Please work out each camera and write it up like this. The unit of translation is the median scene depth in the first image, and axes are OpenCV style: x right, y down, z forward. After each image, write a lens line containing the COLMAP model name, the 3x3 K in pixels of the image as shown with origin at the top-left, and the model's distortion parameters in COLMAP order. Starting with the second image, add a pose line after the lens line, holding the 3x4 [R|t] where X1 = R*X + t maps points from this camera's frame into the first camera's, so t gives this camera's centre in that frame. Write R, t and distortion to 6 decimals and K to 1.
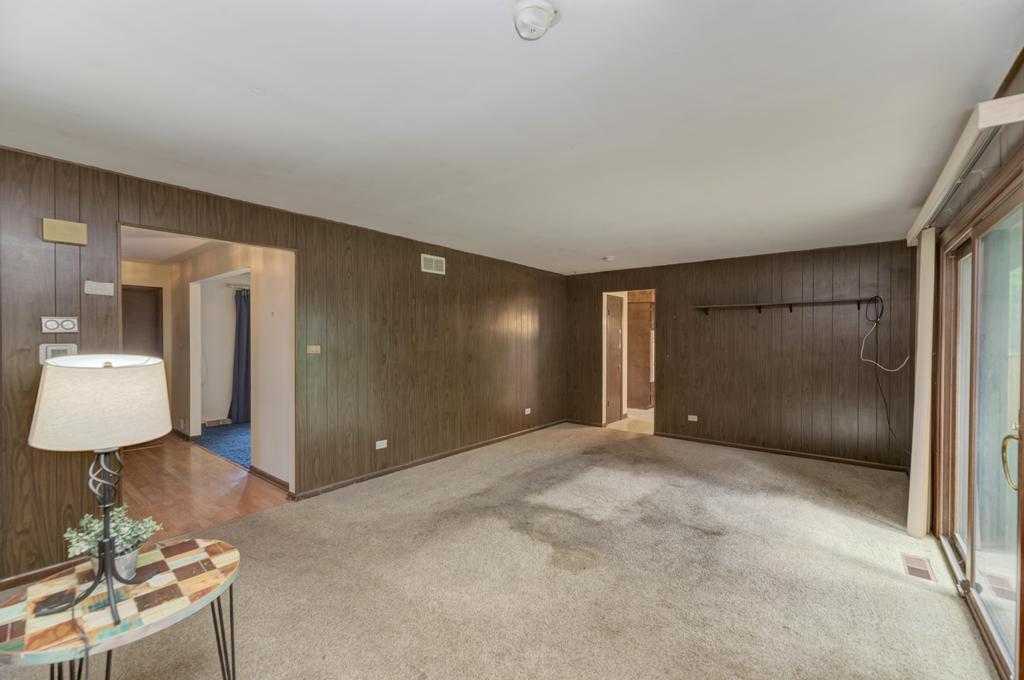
lens RADIAL K [[418.9, 0, 511.1], [0, 418.9, 340.2], [0, 0, 1]] dist [0.013892, -0.000298]
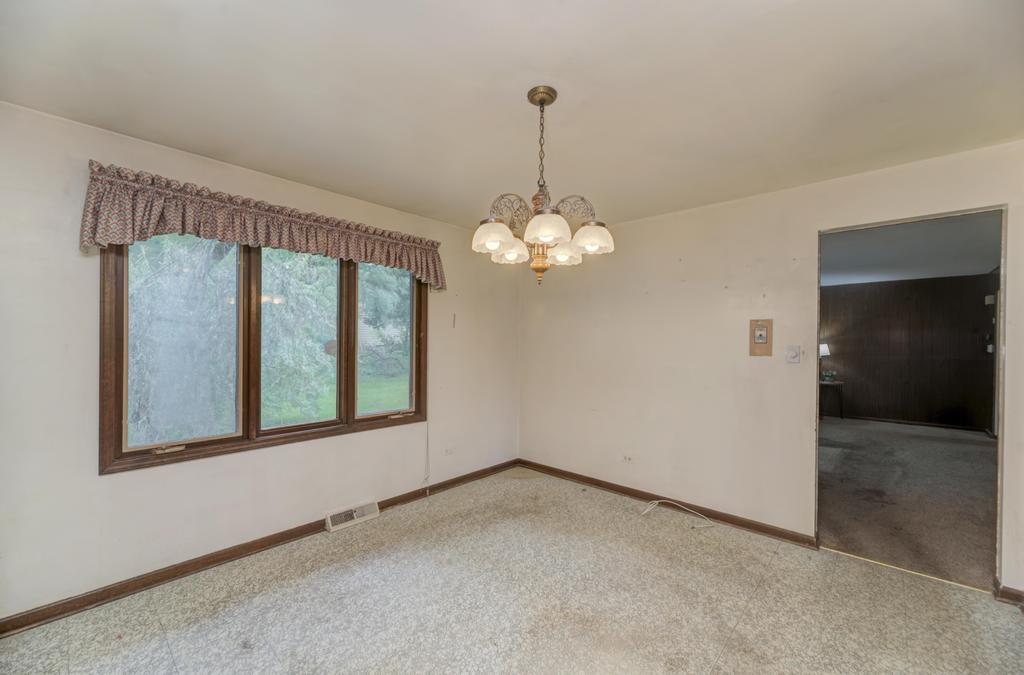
lens RADIAL K [[409.9, 0, 513.4], [0, 409.9, 337.2], [0, 0, 1]] dist [0.004226, -0.001711]
pose [[-0.997461, -0.008718, 0.070684, 0.953386], [-0.009045, 0.999950, -0.004313, 0.000406], [-0.070643, -0.004941, -0.997489, 2.180119]]
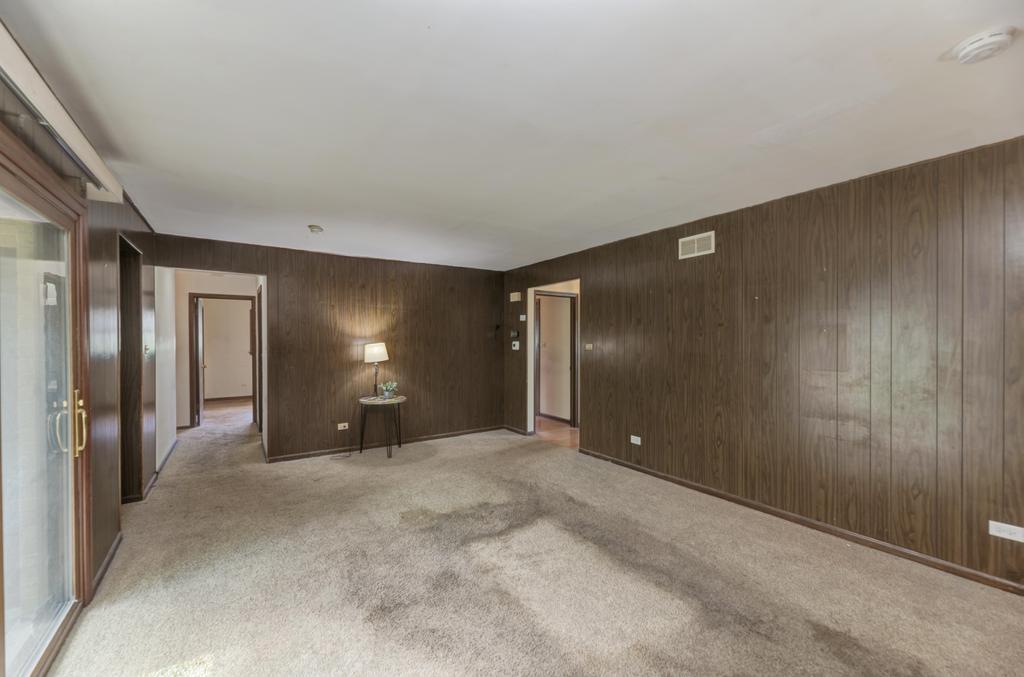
lens RADIAL K [[409.9, 0, 509.8], [0, 409.9, 339.4], [0, 0, 1]] dist [0.004226, -0.001711]
pose [[-0.305473, -0.006767, -0.952177, 0.763114], [-0.001863, 0.999977, -0.006509, 0.005593], [0.952199, -0.000214, -0.305478, 1.021376]]
